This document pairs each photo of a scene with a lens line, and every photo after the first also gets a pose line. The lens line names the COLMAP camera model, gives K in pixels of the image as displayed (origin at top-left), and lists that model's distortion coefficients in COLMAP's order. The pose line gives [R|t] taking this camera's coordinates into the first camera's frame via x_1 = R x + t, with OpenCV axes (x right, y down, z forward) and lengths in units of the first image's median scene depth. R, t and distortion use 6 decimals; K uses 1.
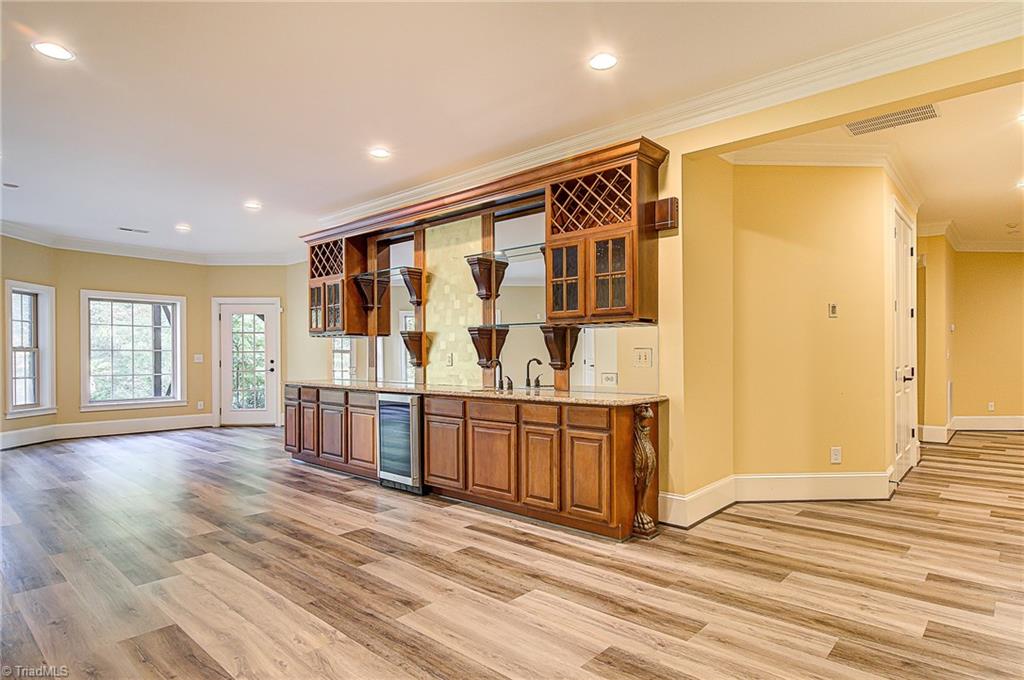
lens RADIAL K [[550.2, 0, 508.0], [0, 550.2, 347.9], [0, 0, 1]] dist [-0.044552, 0.030356]
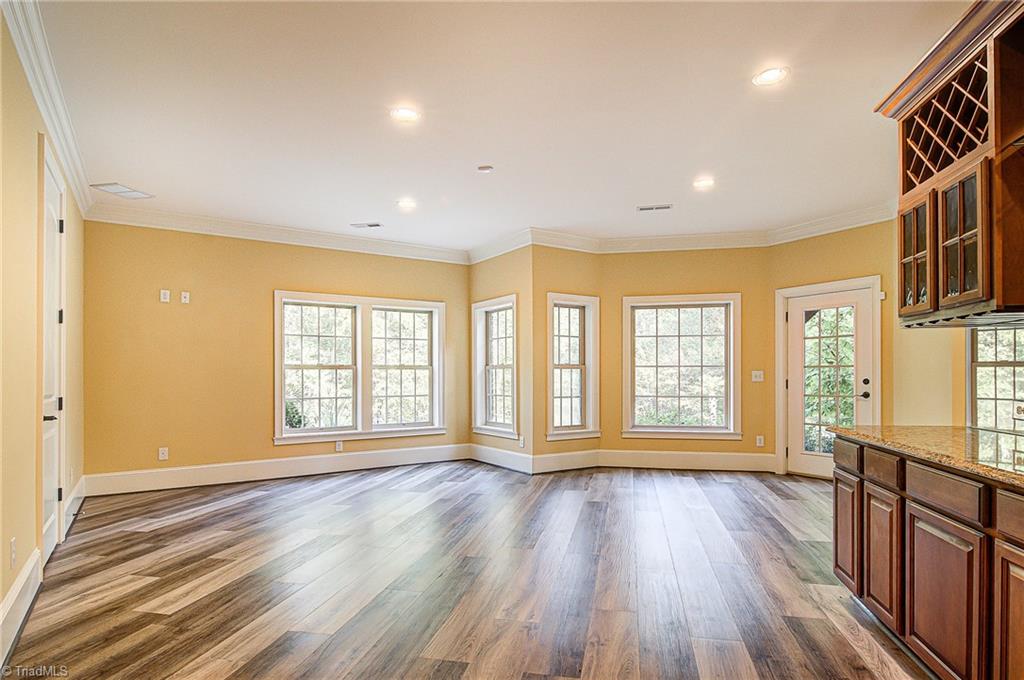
lens RADIAL K [[552.9, 0, 511.6], [0, 552.9, 379.4], [0, 0, 1]] dist [-0.001468, -0.000759]
pose [[0.493342, 0.006141, -0.869814, -0.118070], [0.016684, 0.999724, 0.016522, 0.007632], [0.869676, -0.022663, 0.493103, 0.460864]]
